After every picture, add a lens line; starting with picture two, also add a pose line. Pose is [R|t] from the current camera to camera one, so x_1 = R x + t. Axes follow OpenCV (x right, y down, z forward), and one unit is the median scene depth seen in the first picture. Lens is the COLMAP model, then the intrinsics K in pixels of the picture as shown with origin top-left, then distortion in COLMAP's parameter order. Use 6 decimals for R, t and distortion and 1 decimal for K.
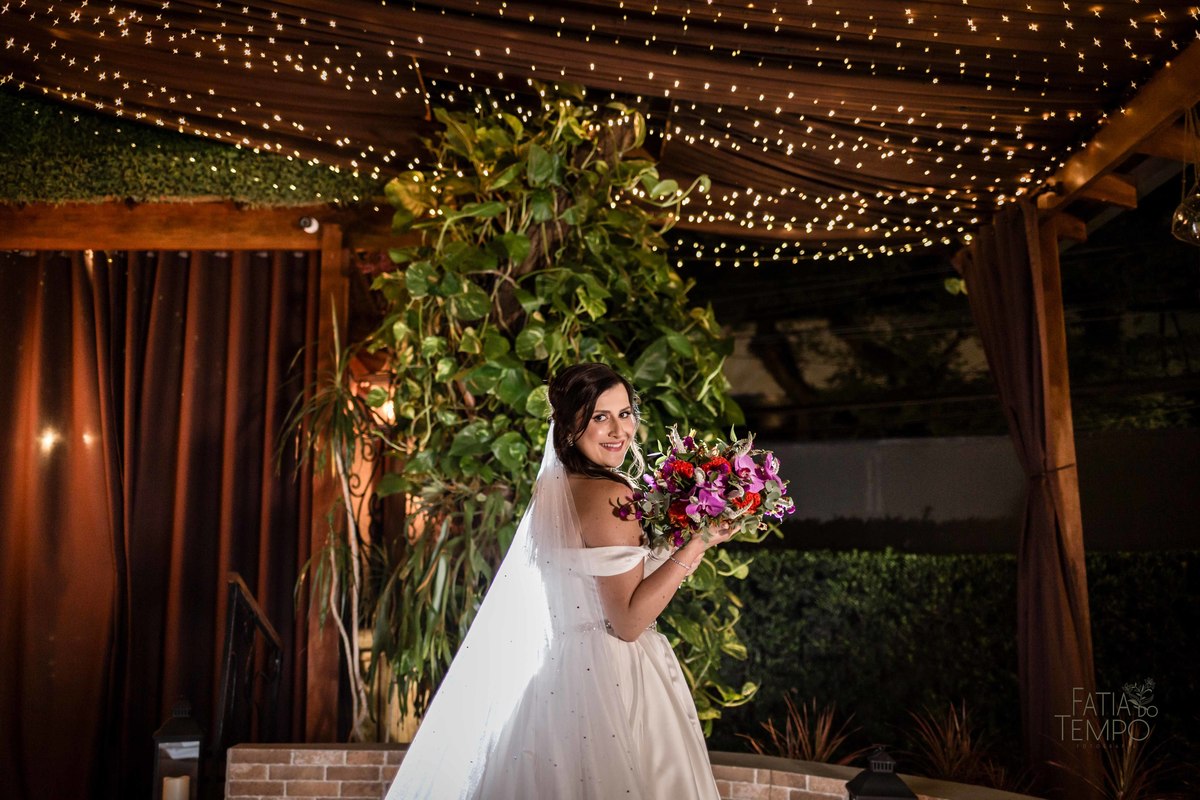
lens RADIAL K [[1179.9, 0, 600.0], [0, 1179.9, 400.0], [0, 0, 1]] dist [0.008607, -0.019743]
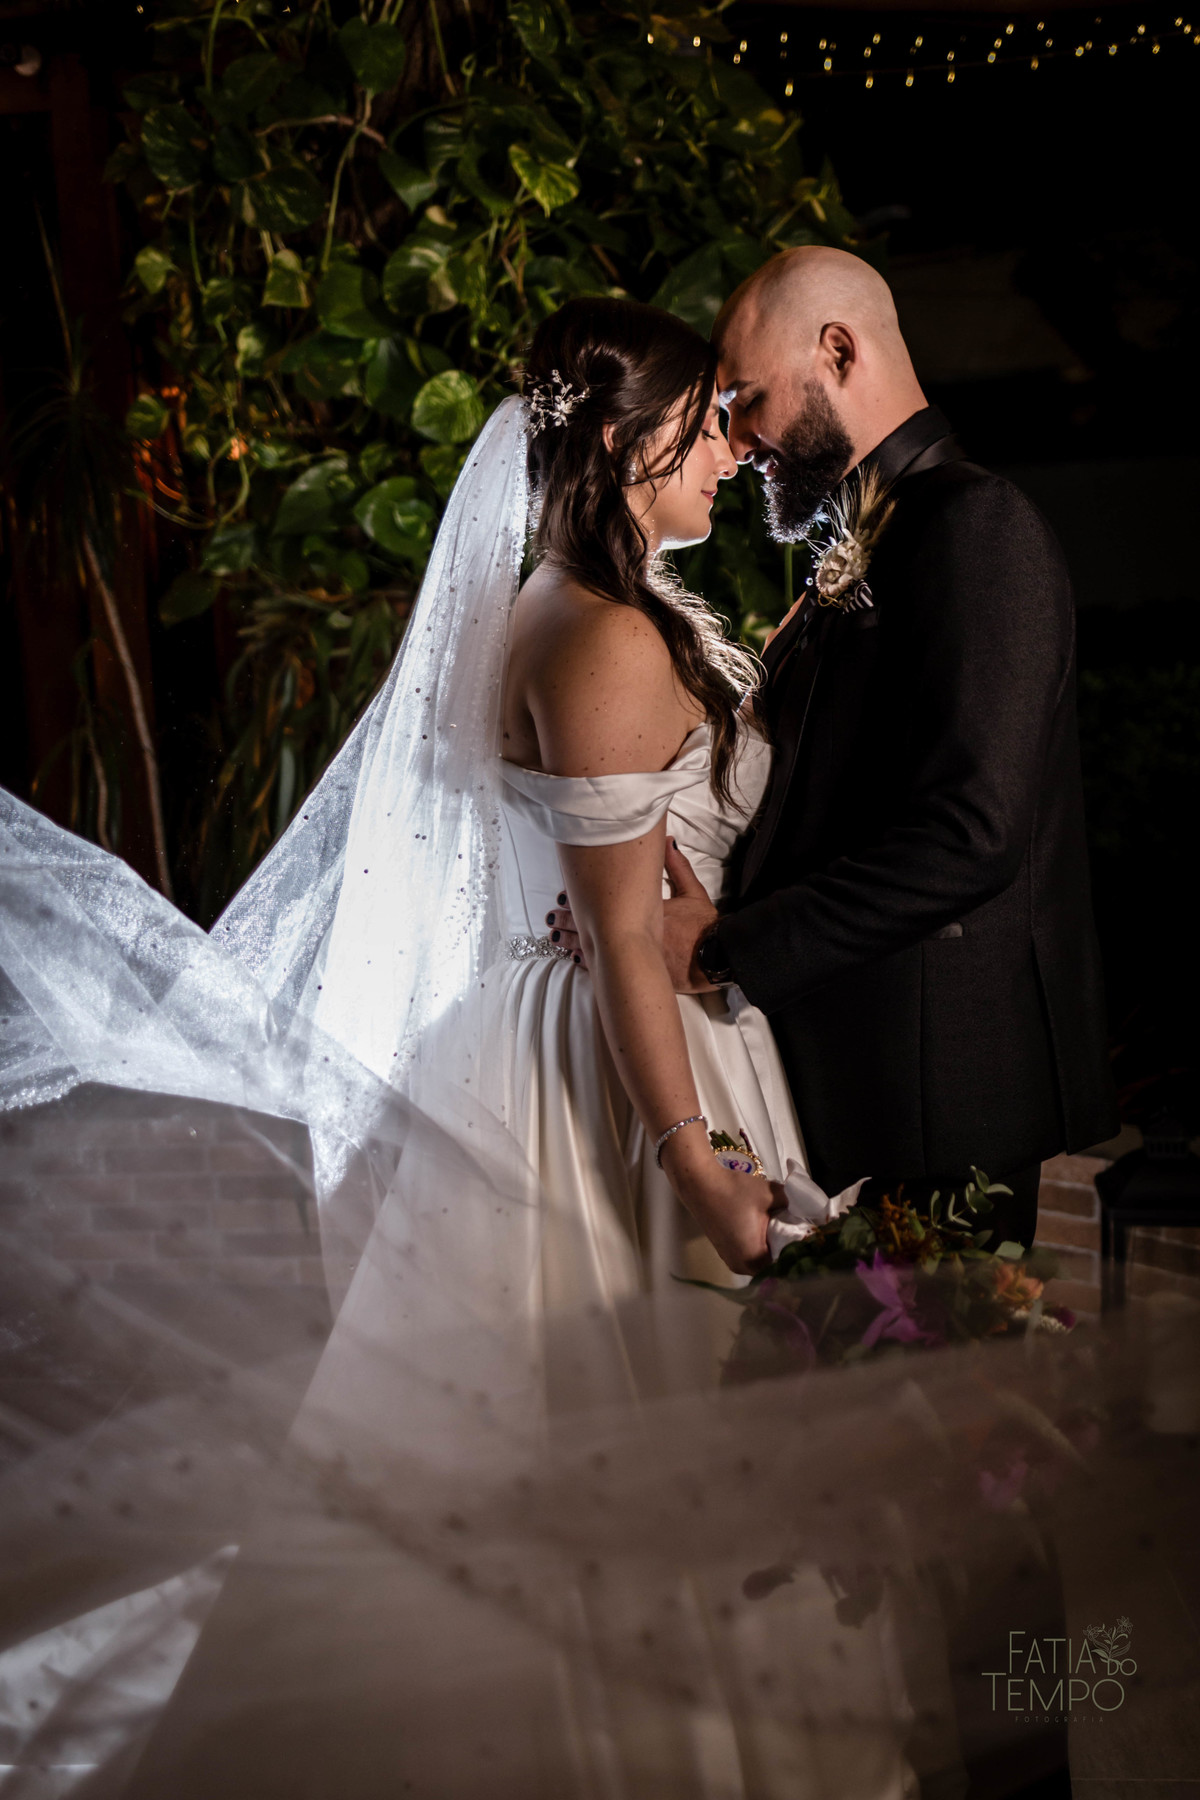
lens RADIAL K [[1986.6, 0, 633.5], [0, 1986.6, 906.4], [0, 0, 1]] dist [0.012593, -0.005092]
pose [[0.996083, -0.038533, -0.079586, 0.071465], [0.056947, 0.968097, 0.244019, 0.004406], [0.067644, -0.247595, 0.966499, 0.181946]]
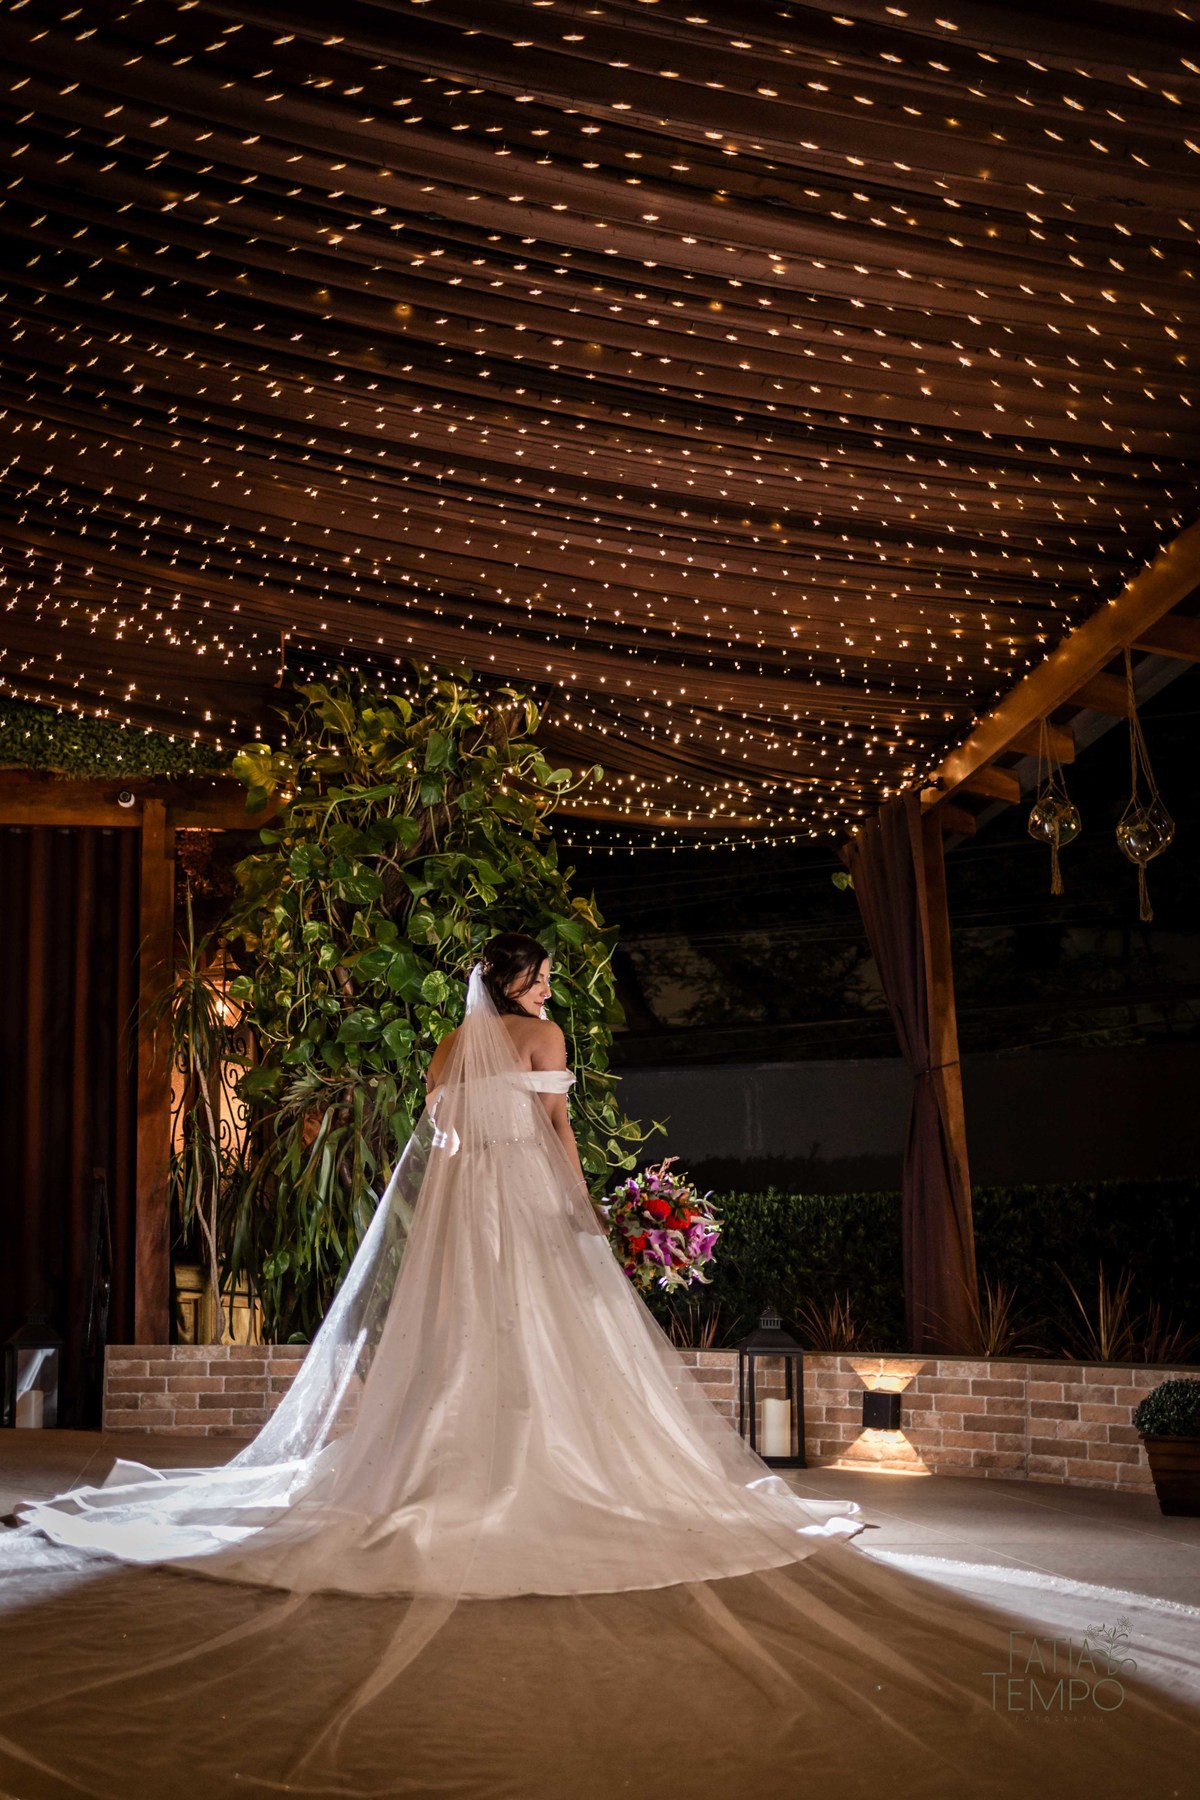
lens RADIAL K [[1796.1, 0, 591.1], [0, 1796.1, 992.6], [0, 0, 1]] dist [-0.008021, -0.005114]
pose [[0.989633, 0.007924, 0.143397, -0.124176], [-0.002702, 0.999327, -0.036576, 0.055897], [-0.143591, 0.035809, 0.988989, -0.469330]]
